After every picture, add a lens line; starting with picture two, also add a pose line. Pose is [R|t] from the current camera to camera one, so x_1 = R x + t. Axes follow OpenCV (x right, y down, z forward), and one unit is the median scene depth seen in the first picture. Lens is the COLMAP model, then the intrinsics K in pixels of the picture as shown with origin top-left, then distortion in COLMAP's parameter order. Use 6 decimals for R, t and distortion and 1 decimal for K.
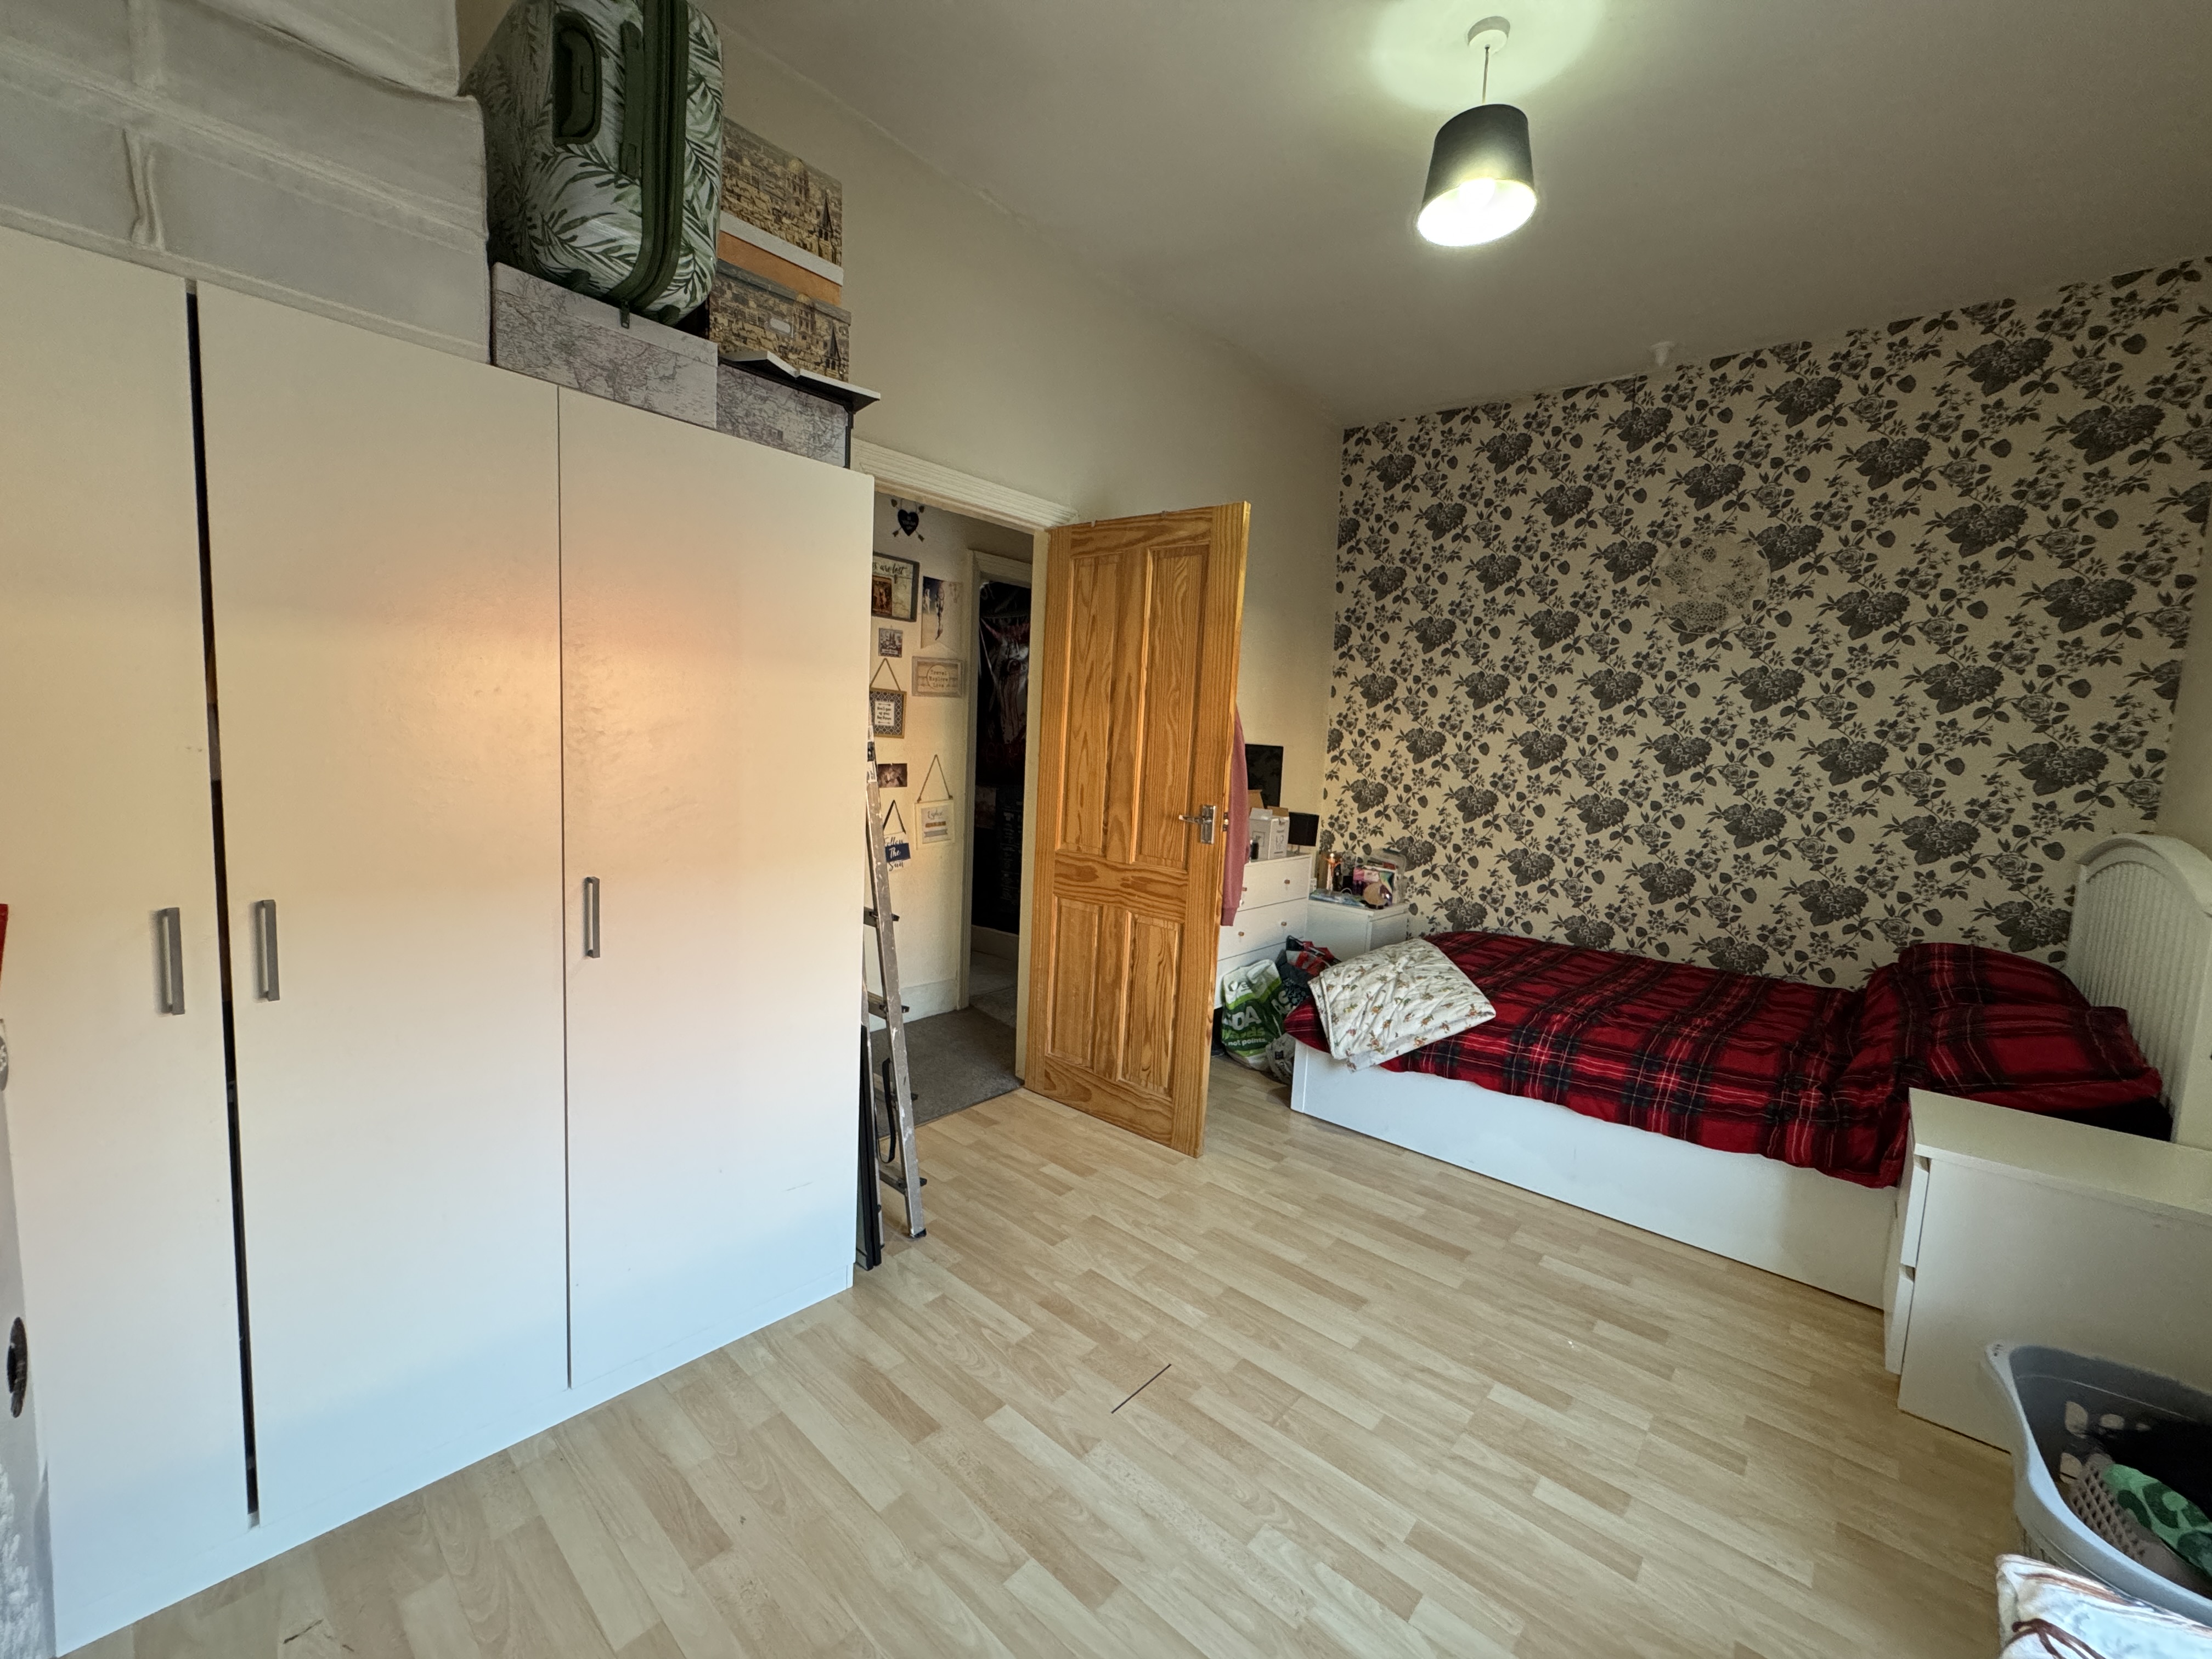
lens RADIAL K [[889.2, 0, 1106.7], [0, 889.2, 832.1], [0, 0, 1]] dist [-0.002249, -0.000003]
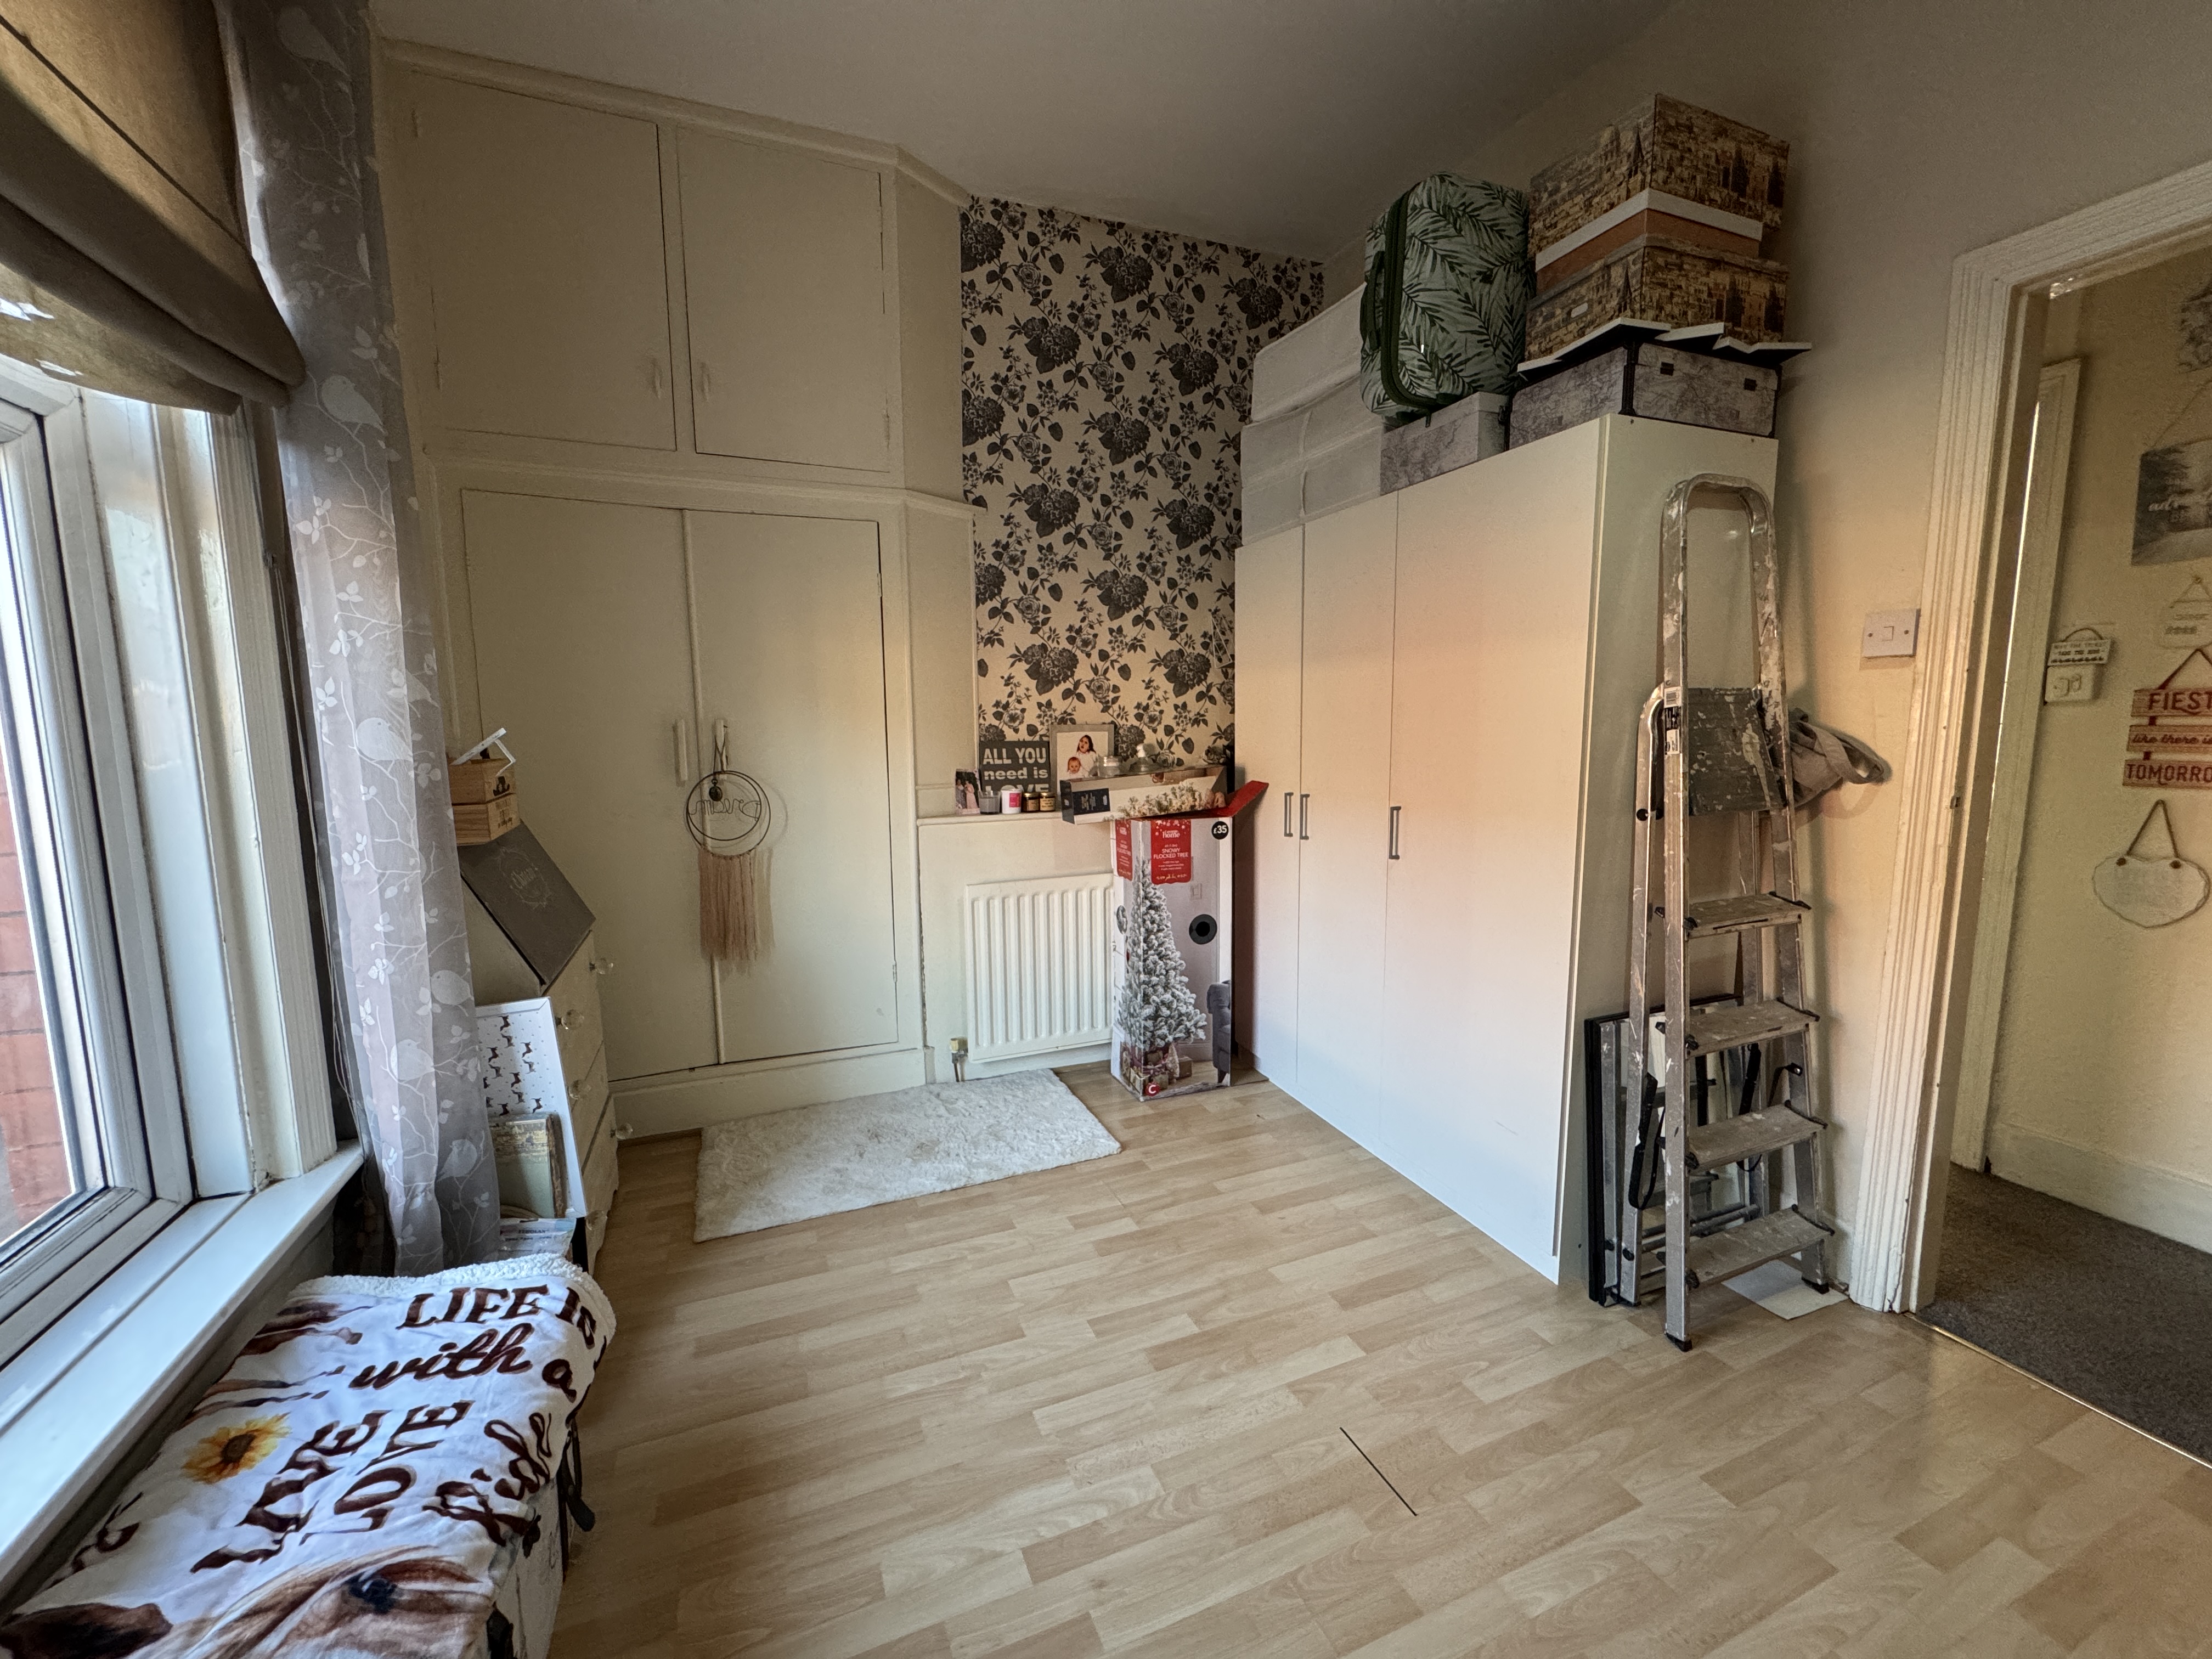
lens RADIAL K [[889.2, 0, 1106.7], [0, 889.2, 832.1], [0, 0, 1]] dist [-0.002249, -0.000003]
pose [[-0.443792, 0.074388, -0.893037, 1.000170], [-0.098970, 0.986384, 0.131347, -0.057345], [0.890648, 0.146675, -0.430387, 1.226635]]
